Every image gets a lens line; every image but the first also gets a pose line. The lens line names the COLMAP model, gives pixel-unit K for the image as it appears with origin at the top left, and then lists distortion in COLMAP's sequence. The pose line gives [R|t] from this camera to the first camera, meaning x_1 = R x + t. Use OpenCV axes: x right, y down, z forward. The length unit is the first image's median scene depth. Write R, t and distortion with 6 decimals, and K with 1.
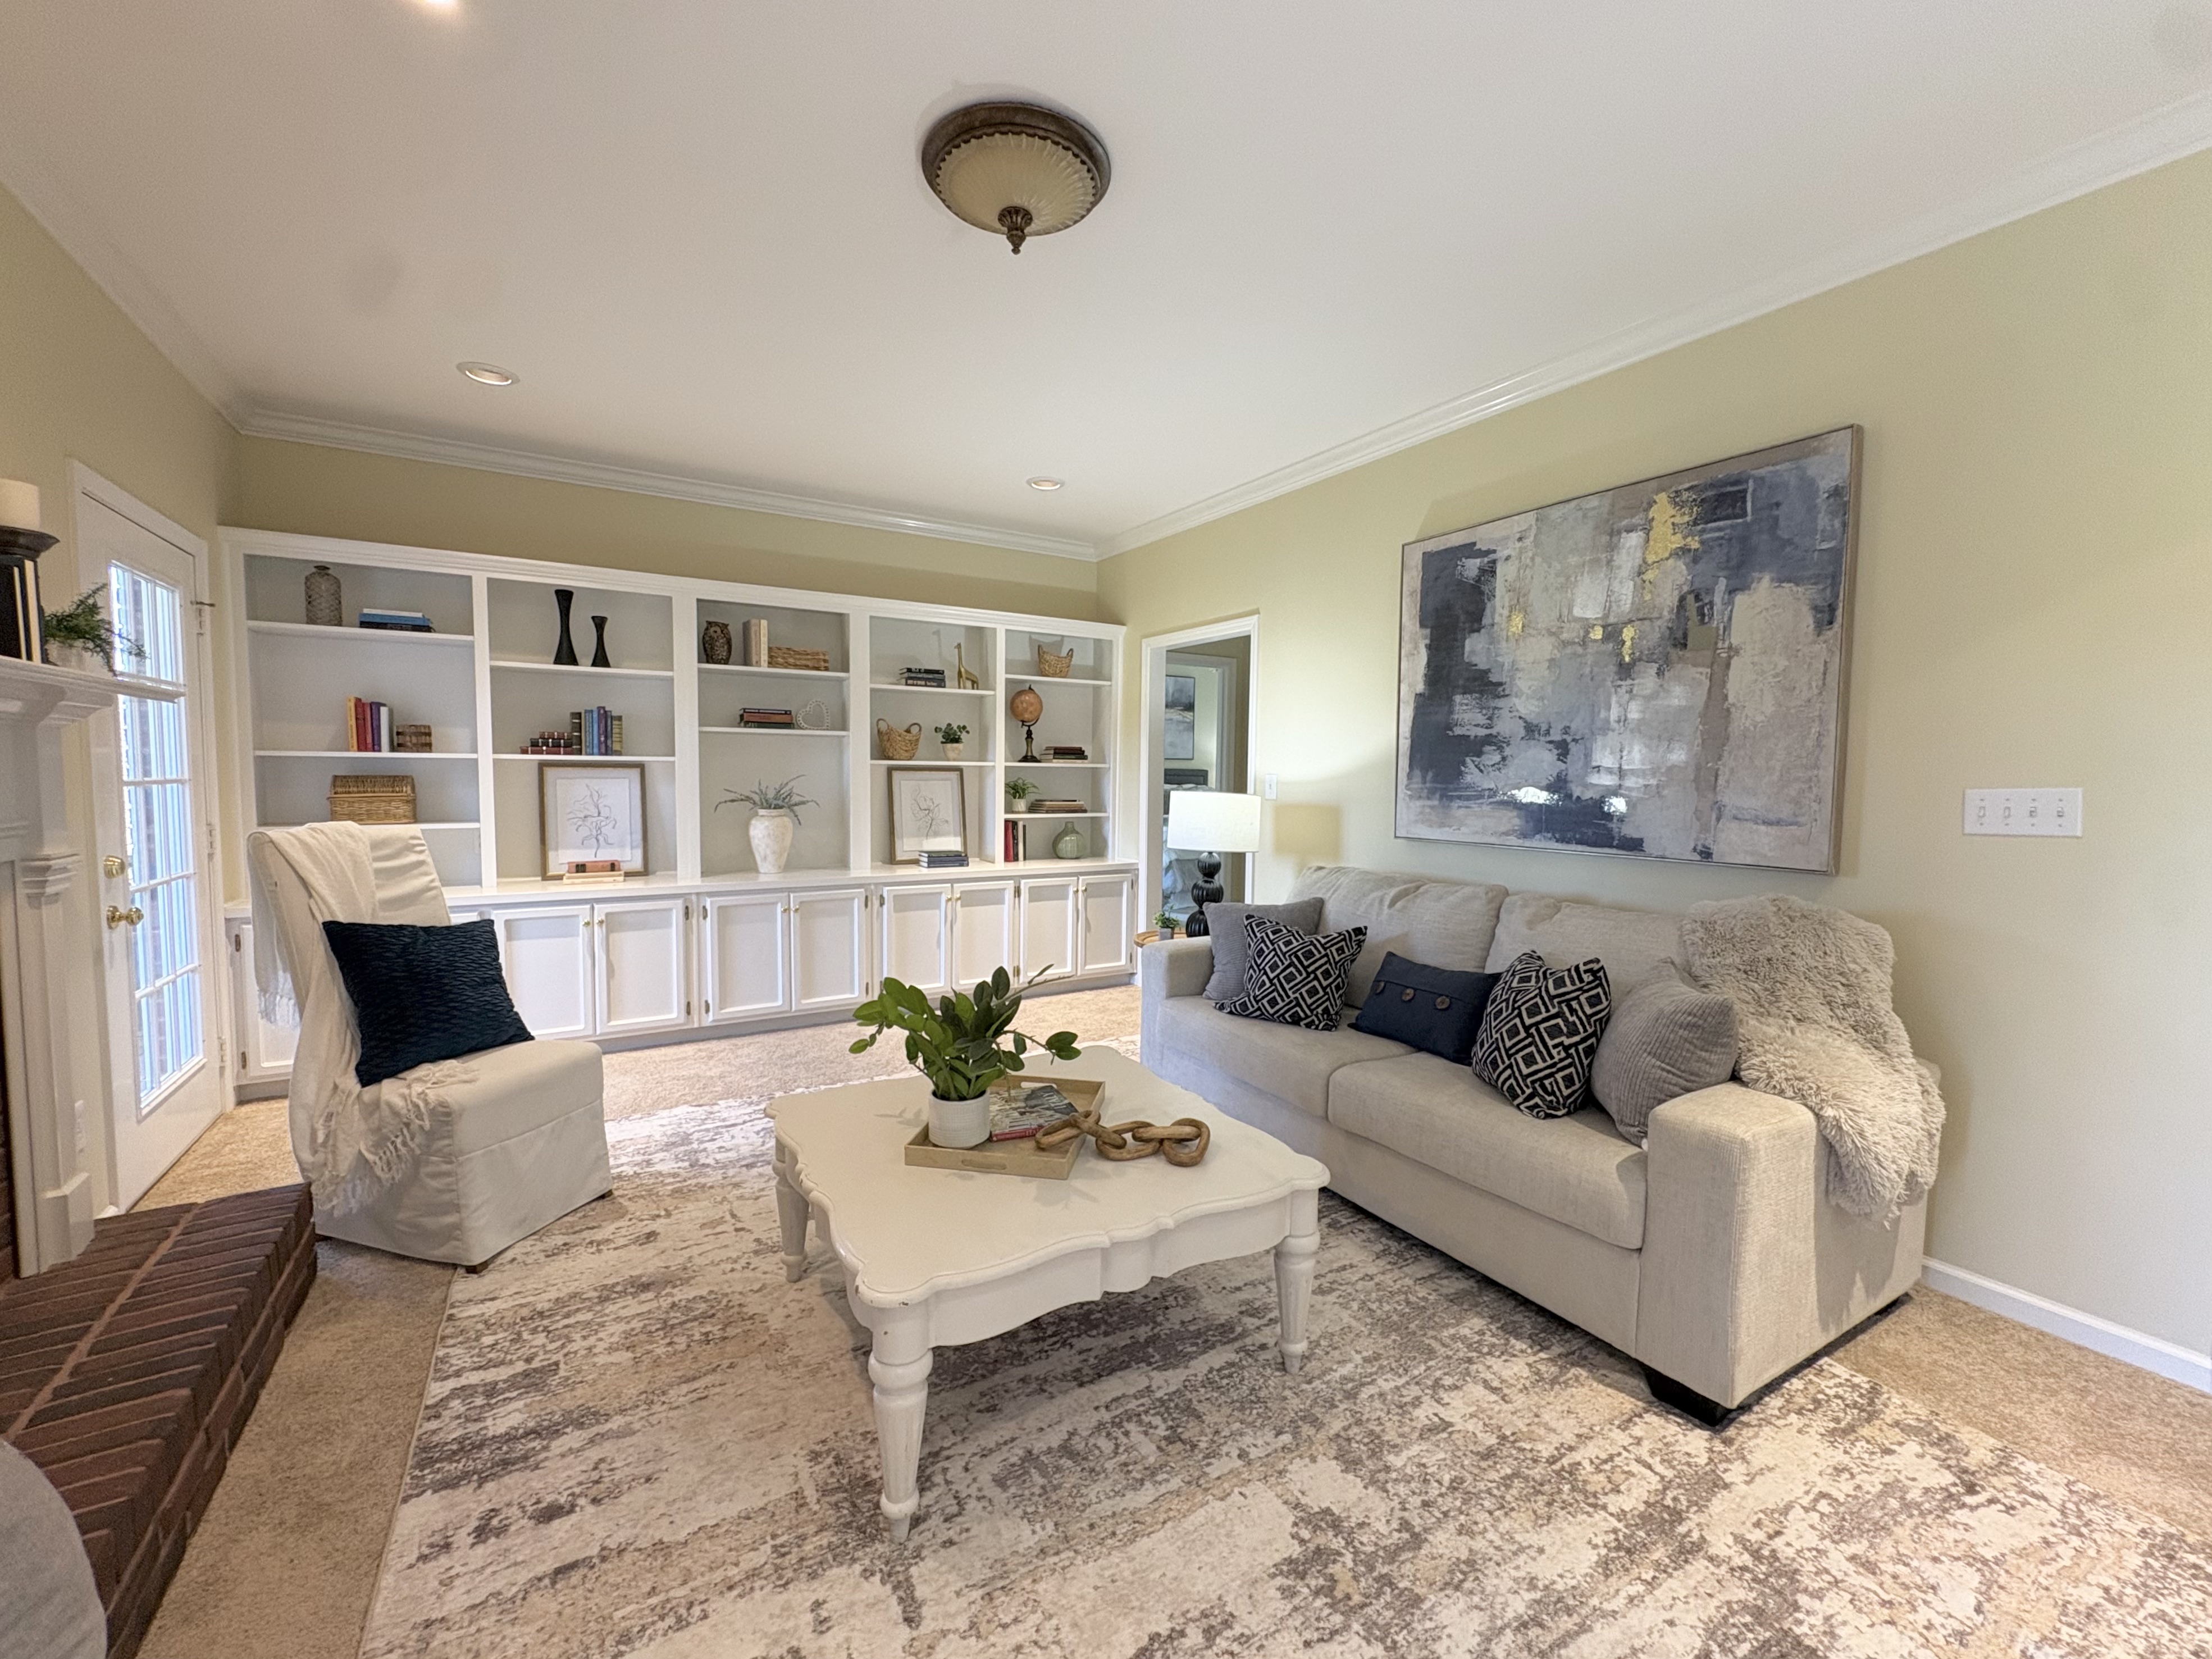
lens RADIAL K [[906.1, 0, 1097.9], [0, 906.1, 831.7], [0, 0, 1]] dist [0.000708, 0.000821]
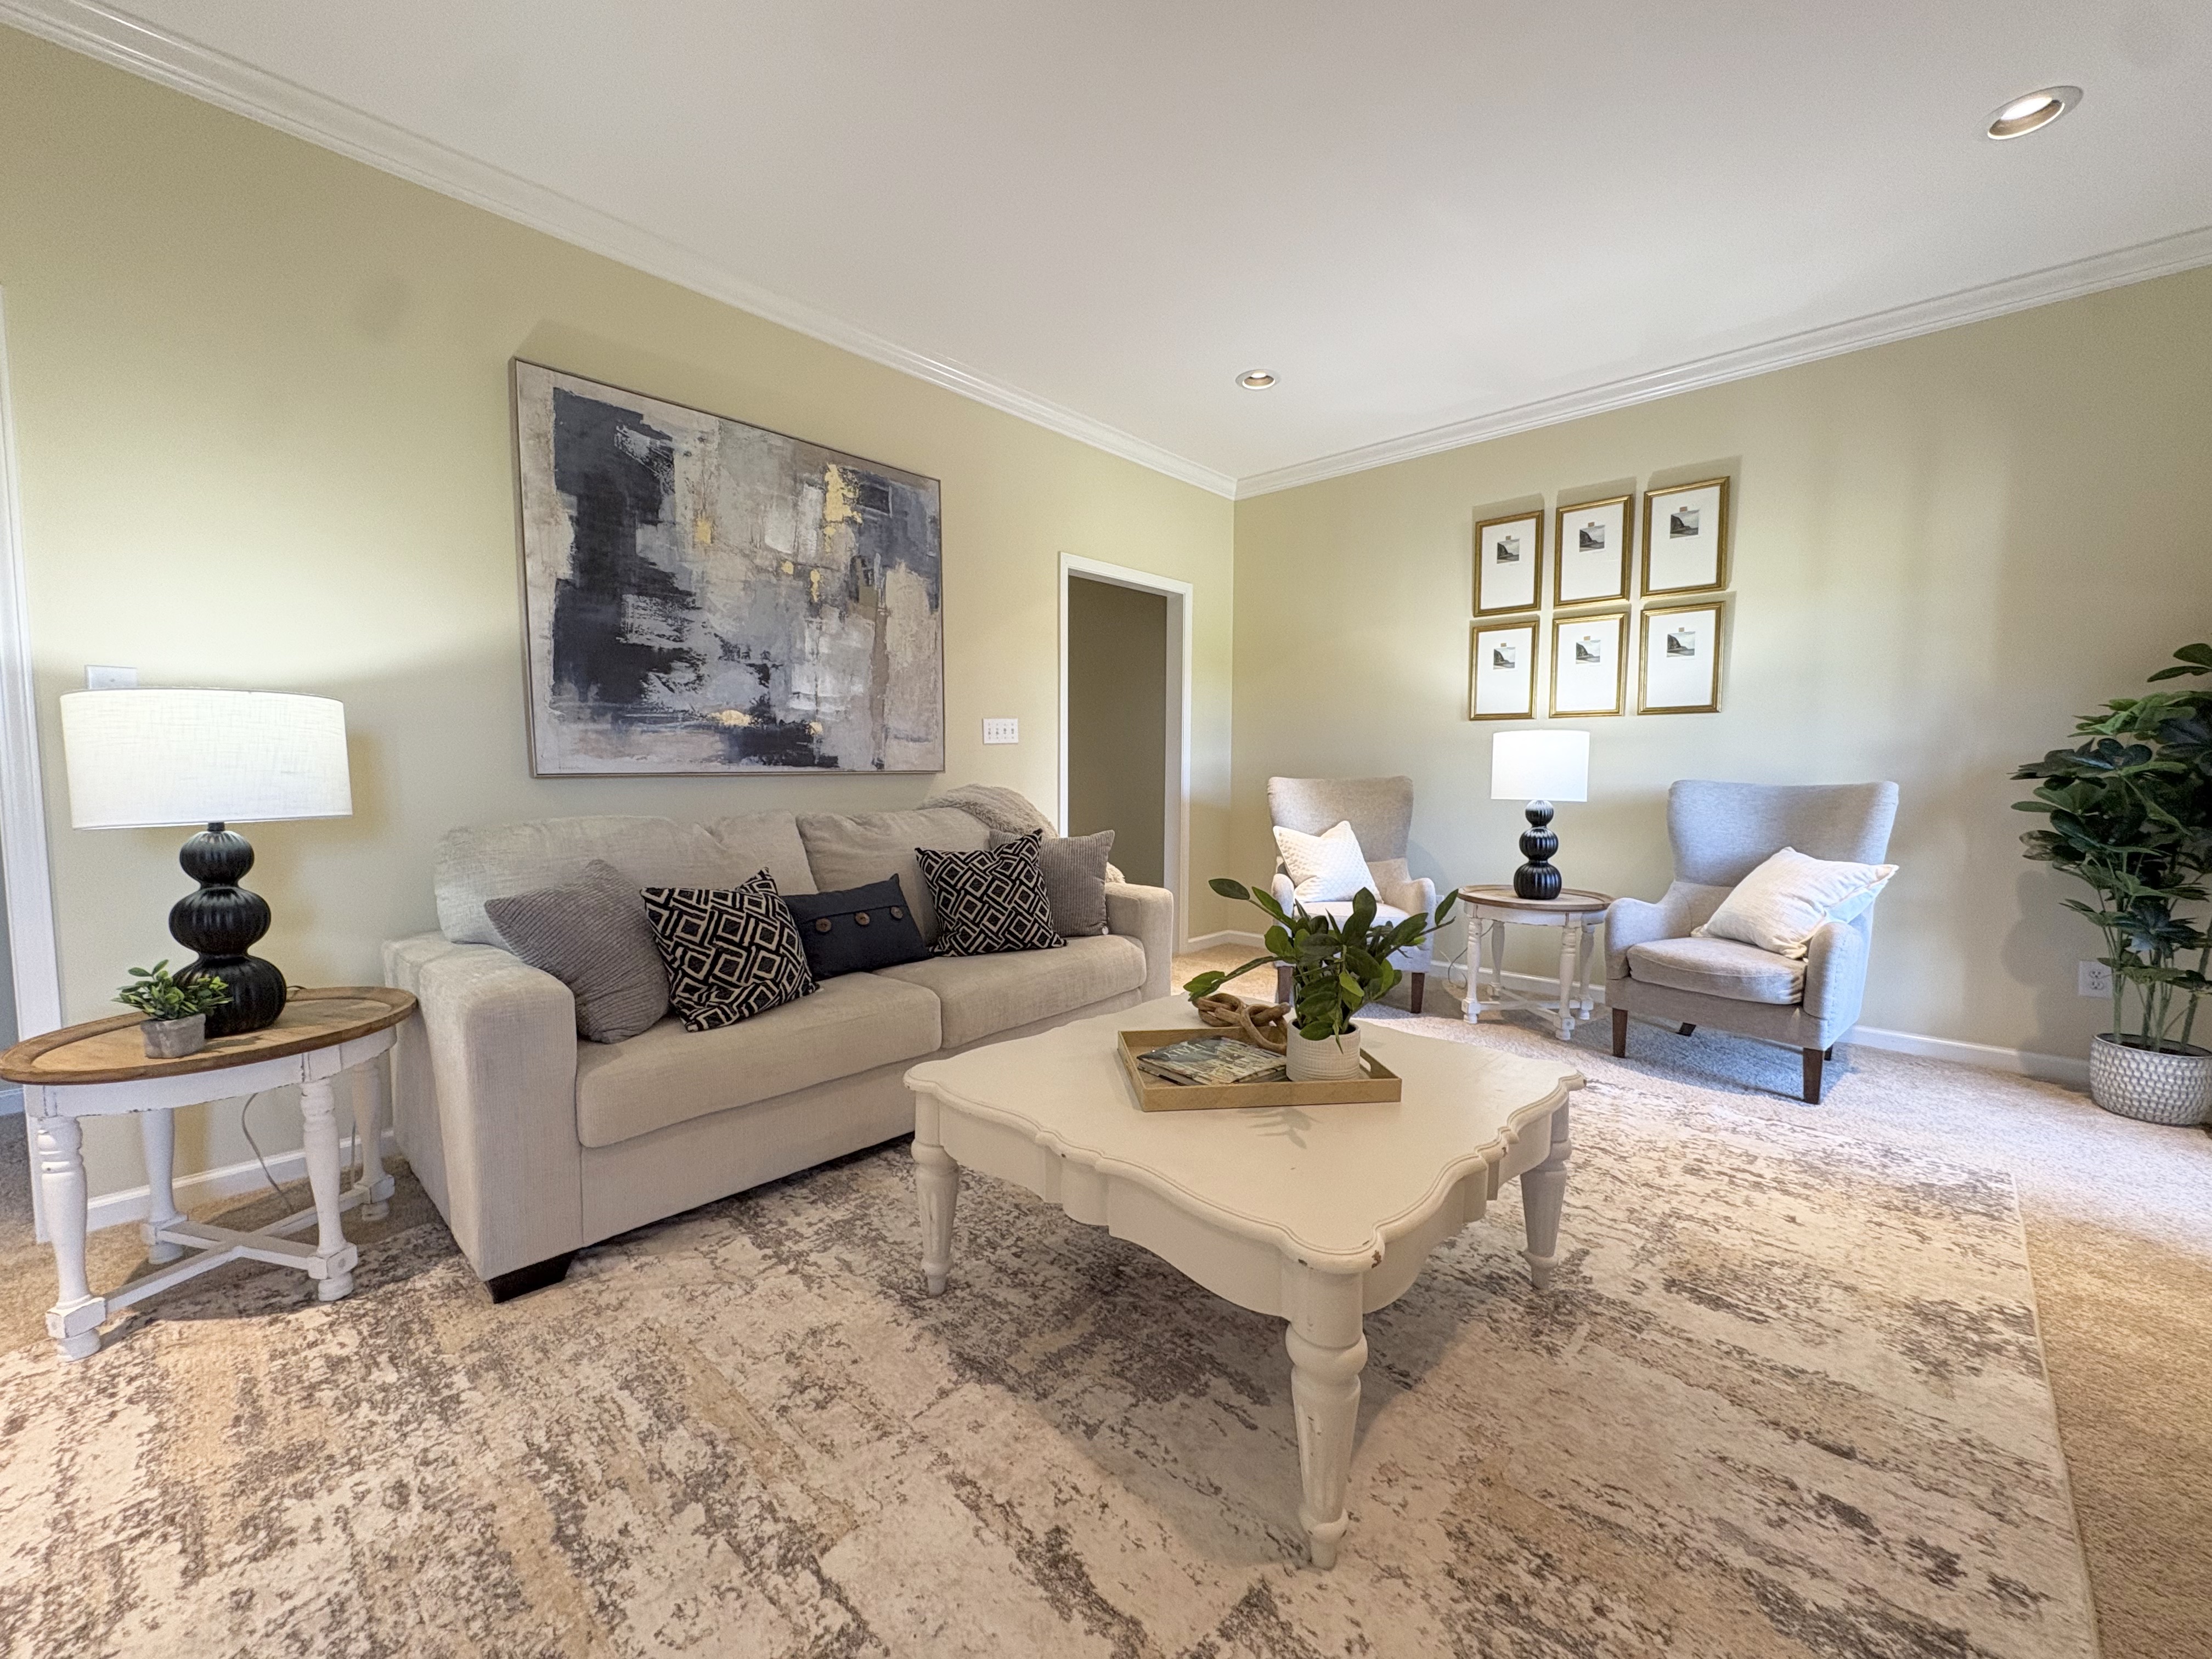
lens RADIAL K [[906.0, 0, 1096.7], [0, 906.0, 832.3], [0, 0, 1]] dist [0.000708, 0.000821]
pose [[-0.294468, -0.080944, 0.952227, -0.615001], [0.058297, 0.993029, 0.102440, 0.004530], [-0.953882, 0.085677, -0.287697, 0.994033]]
